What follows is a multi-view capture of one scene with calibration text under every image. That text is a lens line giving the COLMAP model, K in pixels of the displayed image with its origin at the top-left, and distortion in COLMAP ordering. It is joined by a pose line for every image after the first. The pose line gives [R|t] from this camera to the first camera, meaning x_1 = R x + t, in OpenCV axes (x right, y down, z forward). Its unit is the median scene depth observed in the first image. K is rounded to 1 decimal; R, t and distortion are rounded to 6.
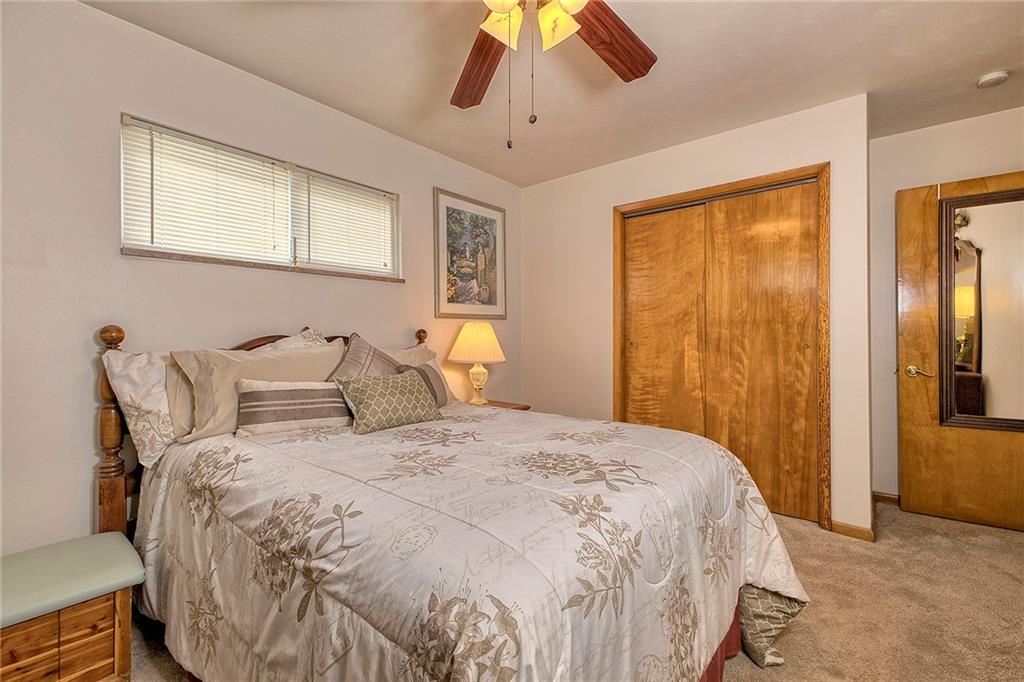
lens RADIAL K [[443.6, 0, 510.4], [0, 443.6, 332.1], [0, 0, 1]] dist [-0.000388, -0.000193]
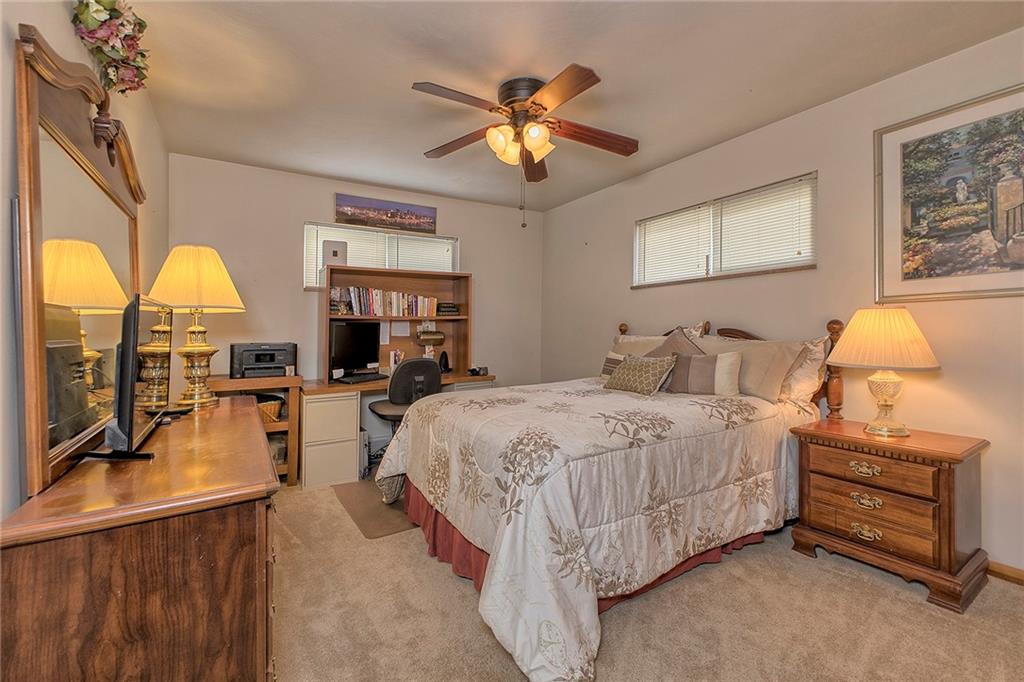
lens RADIAL K [[443.6, 0, 510.4], [0, 443.6, 332.1], [0, 0, 1]] dist [-0.000388, -0.000193]
pose [[-0.319596, -0.004178, -0.947545, 0.737041], [0.002119, 0.999985, -0.005124, 0.018699], [0.947552, -0.003646, -0.319582, 0.646910]]
